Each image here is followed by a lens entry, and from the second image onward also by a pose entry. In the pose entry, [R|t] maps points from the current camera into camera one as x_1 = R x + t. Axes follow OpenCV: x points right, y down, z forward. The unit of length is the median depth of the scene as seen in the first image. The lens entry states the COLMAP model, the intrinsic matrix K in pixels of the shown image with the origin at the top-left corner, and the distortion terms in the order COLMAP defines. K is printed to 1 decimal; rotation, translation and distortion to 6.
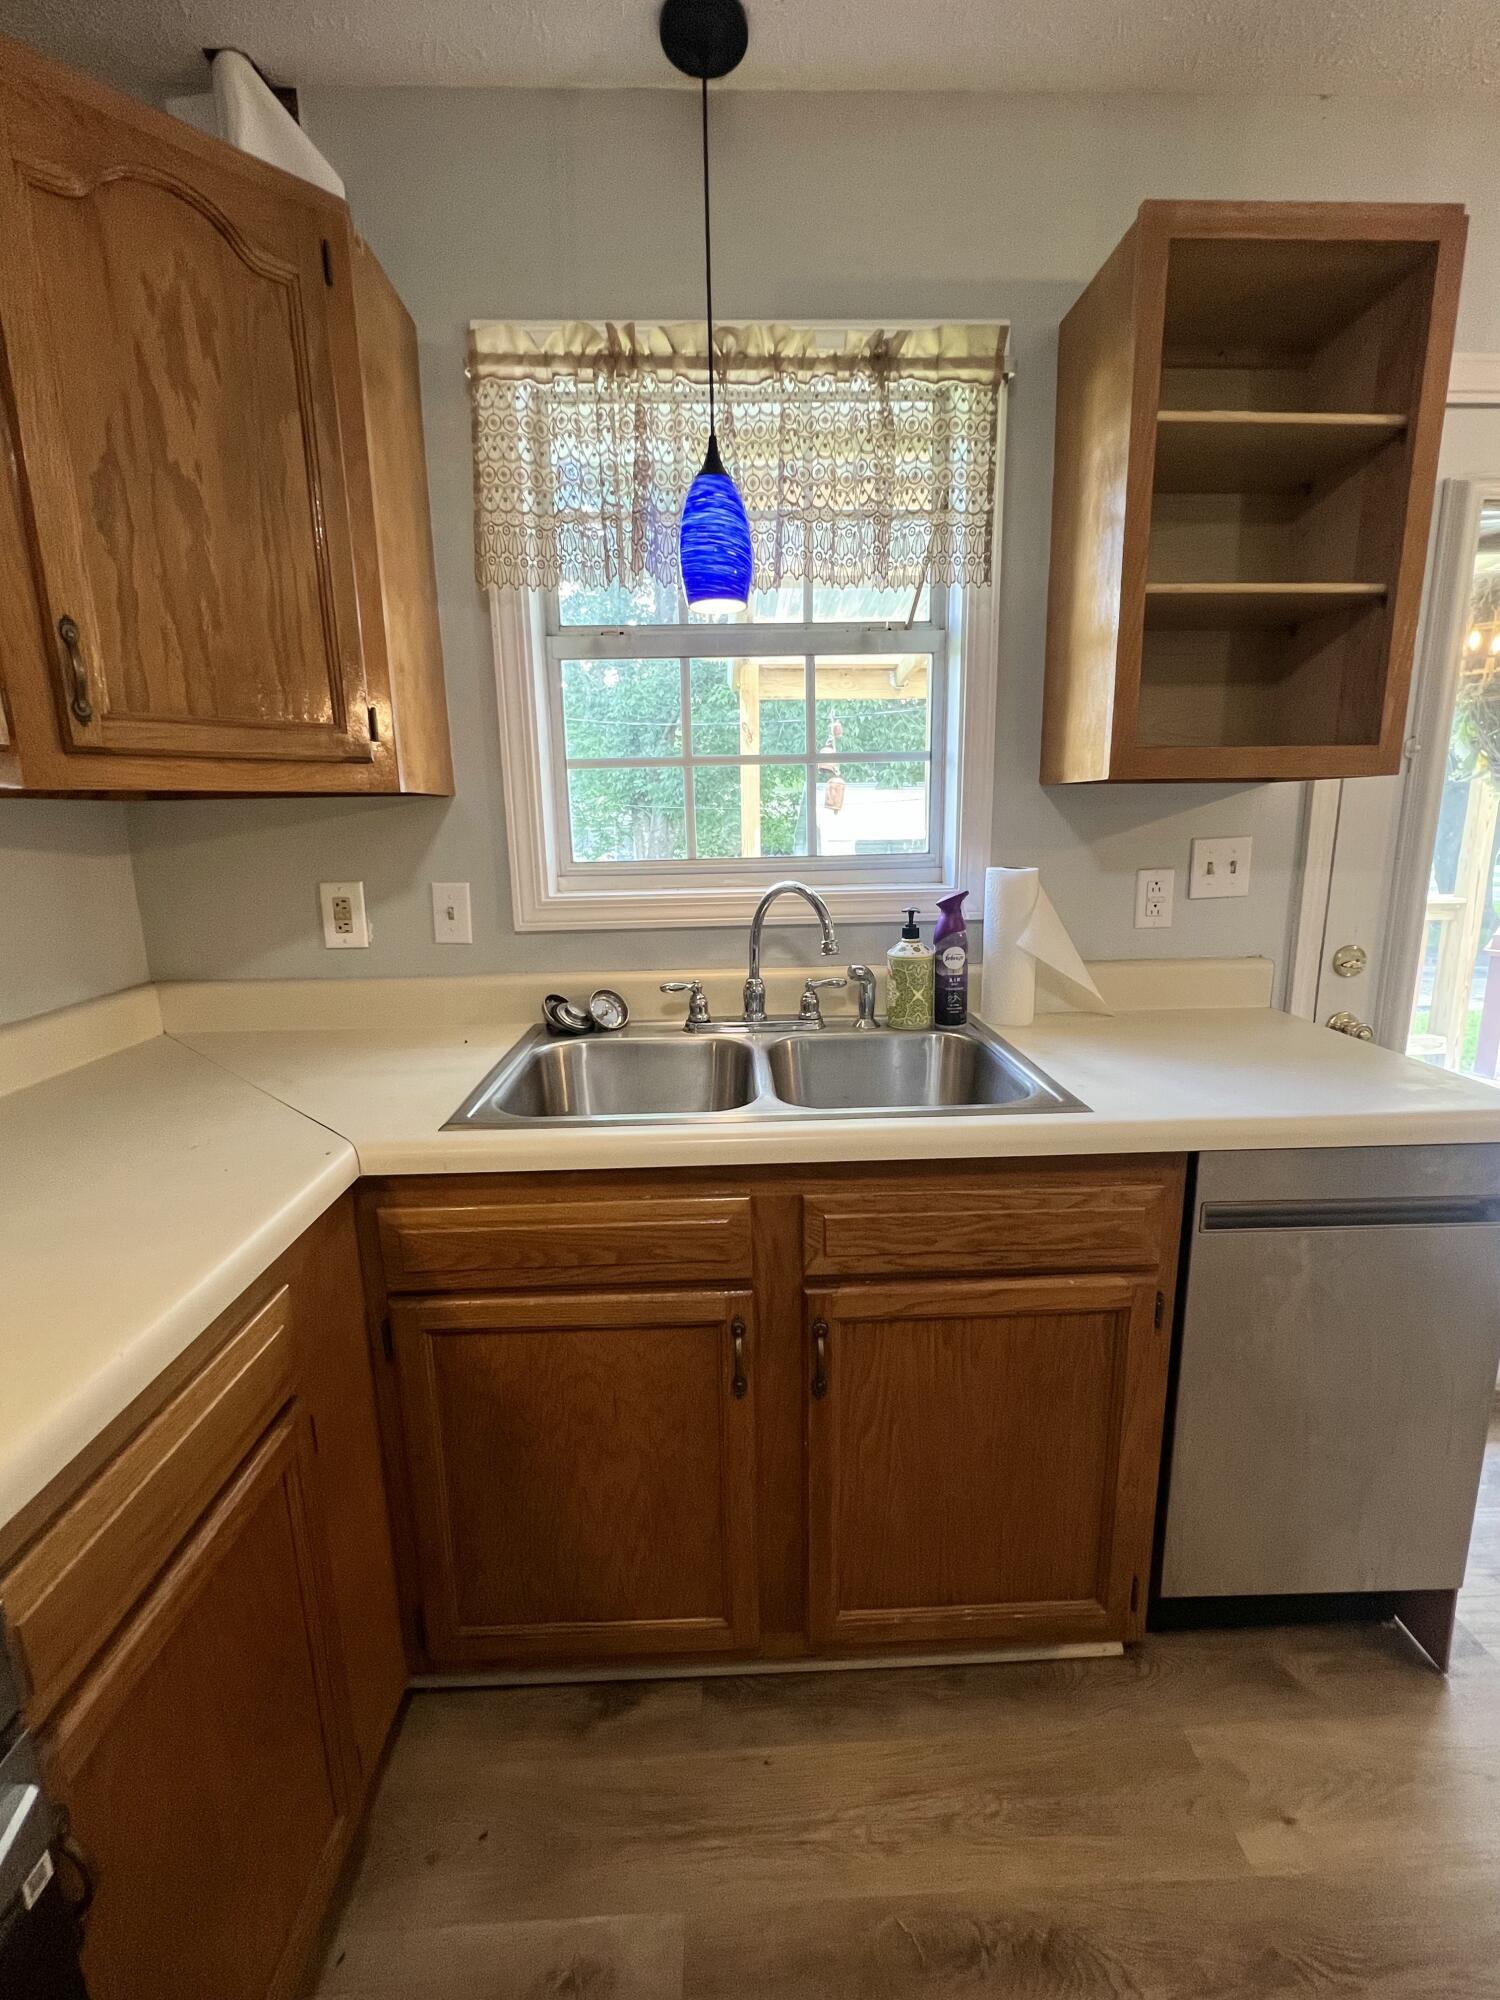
lens RADIAL K [[884.4, 0, 756.0], [0, 884.4, 988.5], [0, 0, 1]] dist [0.002128, 0.001059]
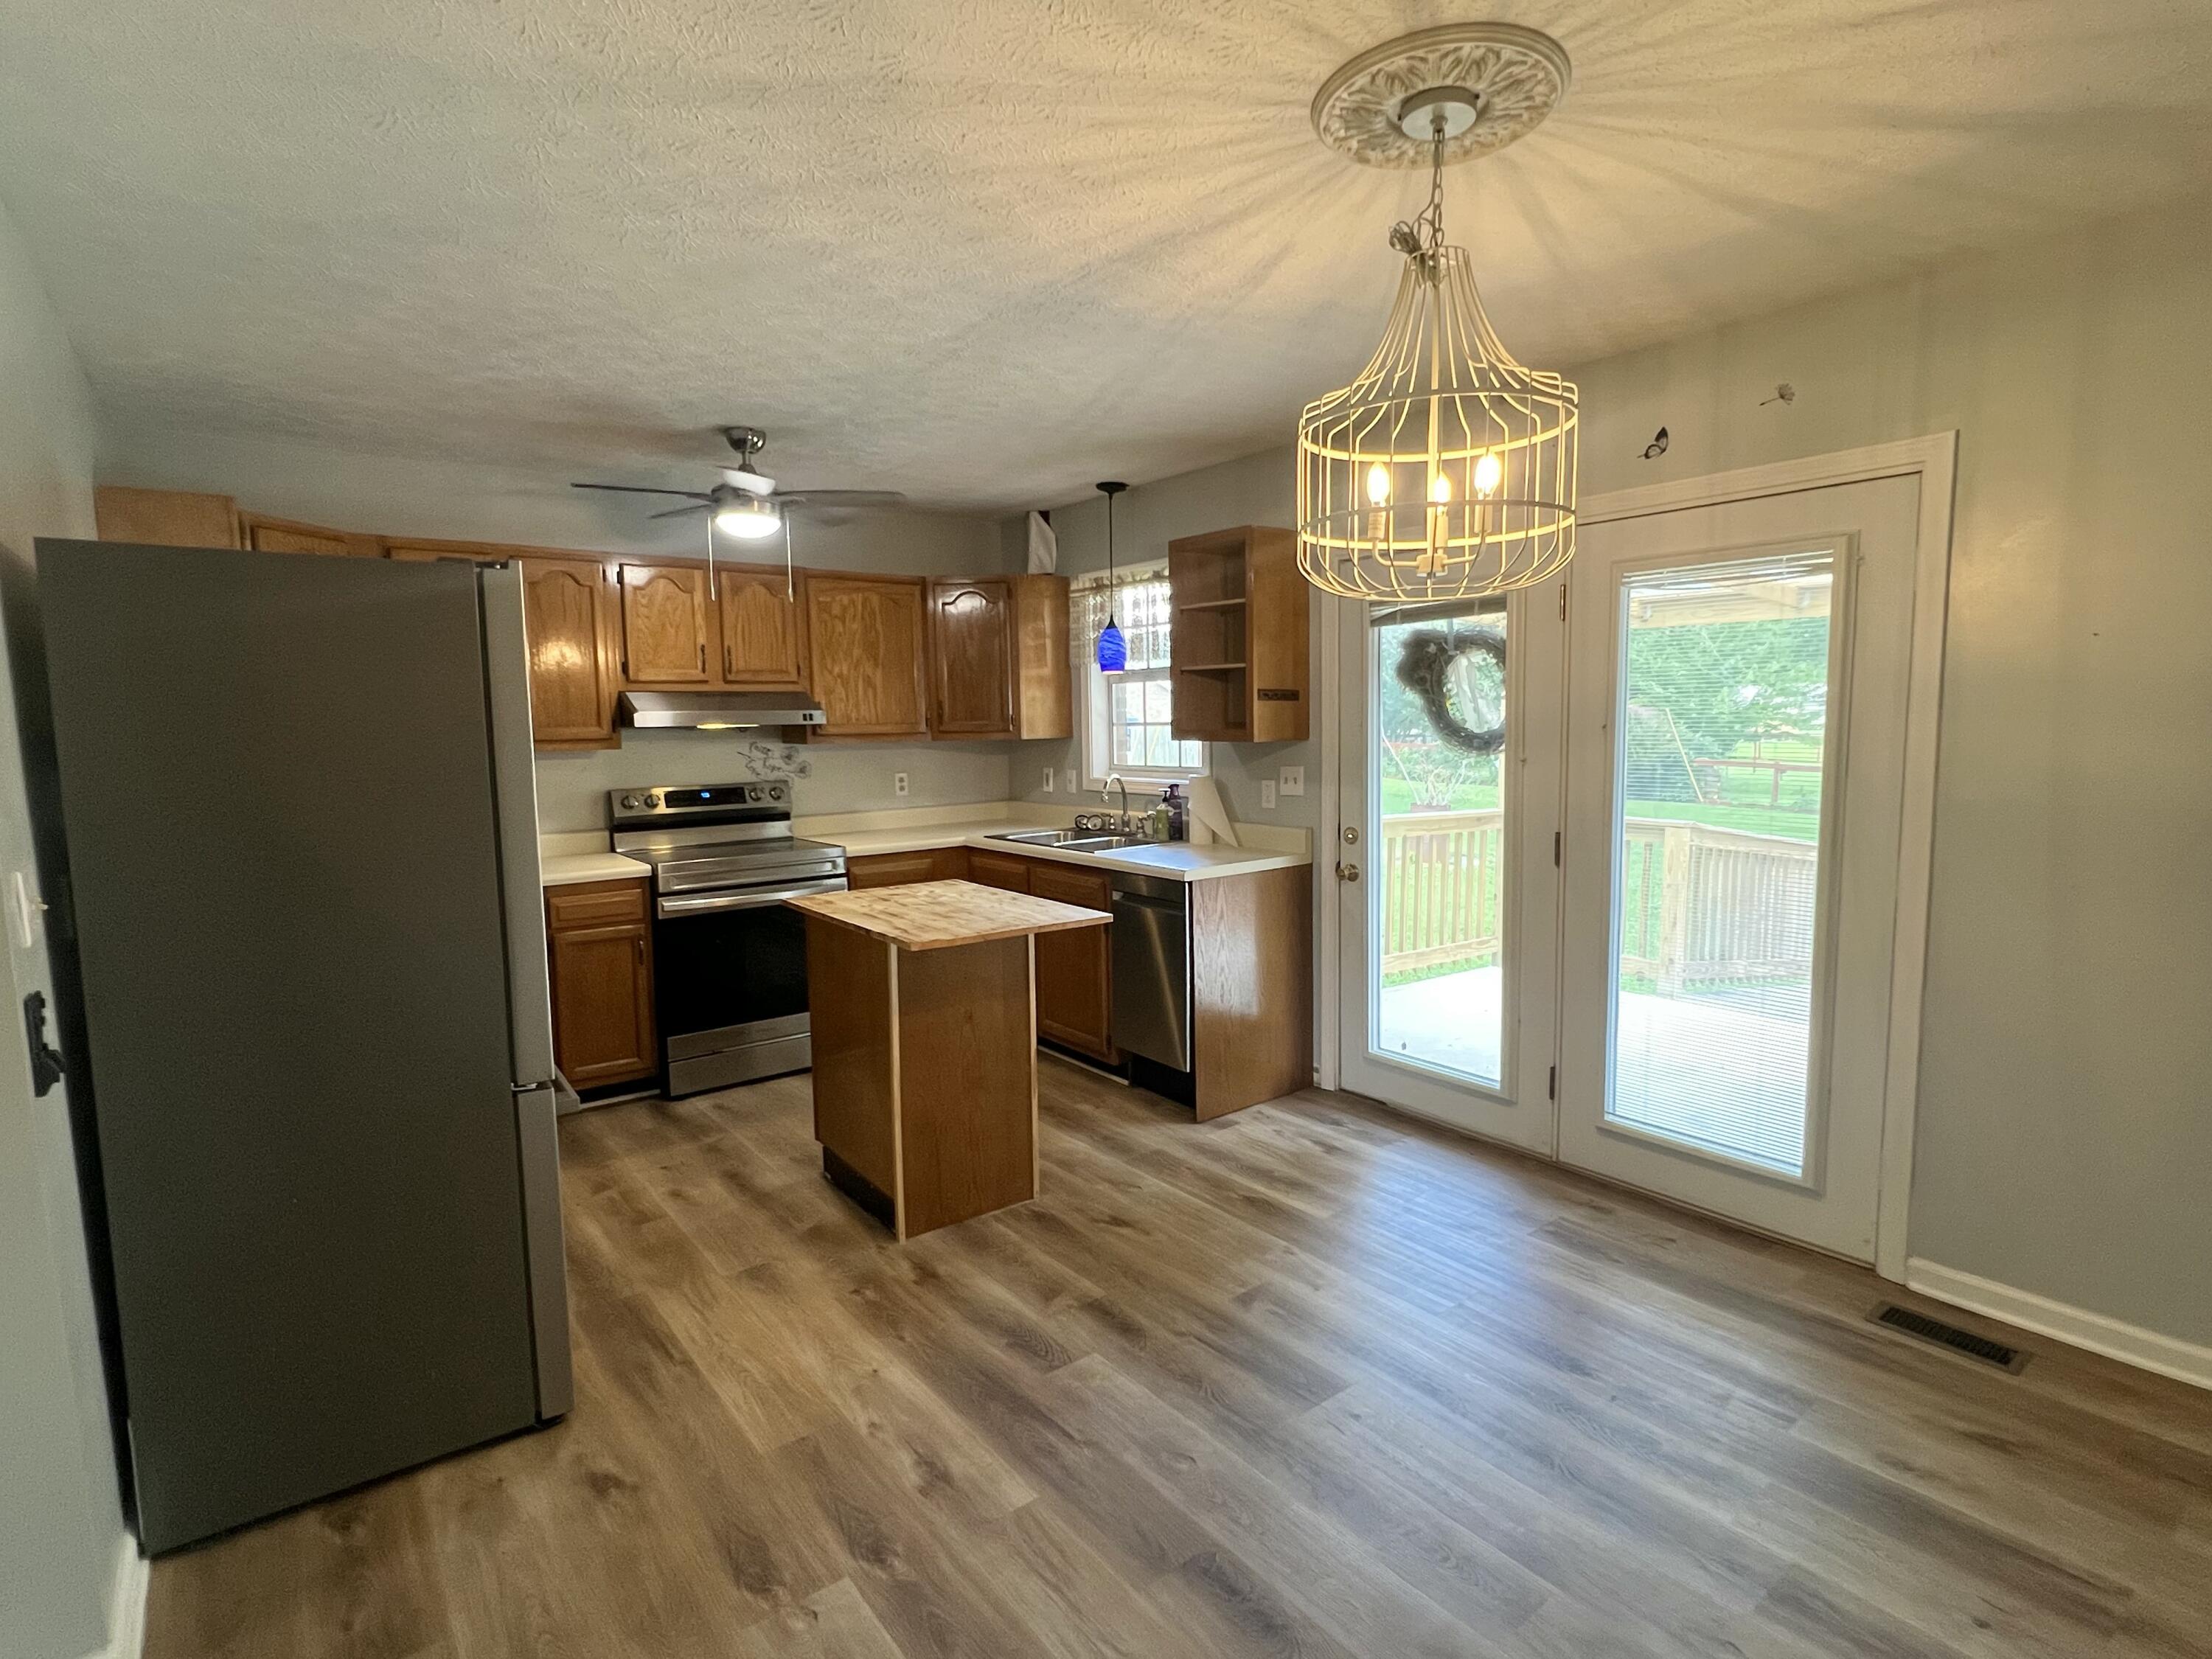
lens RADIAL K [[1117.6, 0, 1110.4], [0, 1117.6, 833.7], [0, 0, 1]] dist [0.004186, 0.000996]
pose [[0.576582, 0.093444, -0.811678, 2.738491], [-0.147024, 0.989088, 0.009429, 0.020934], [0.803702, 0.113899, 0.584029, -0.922102]]
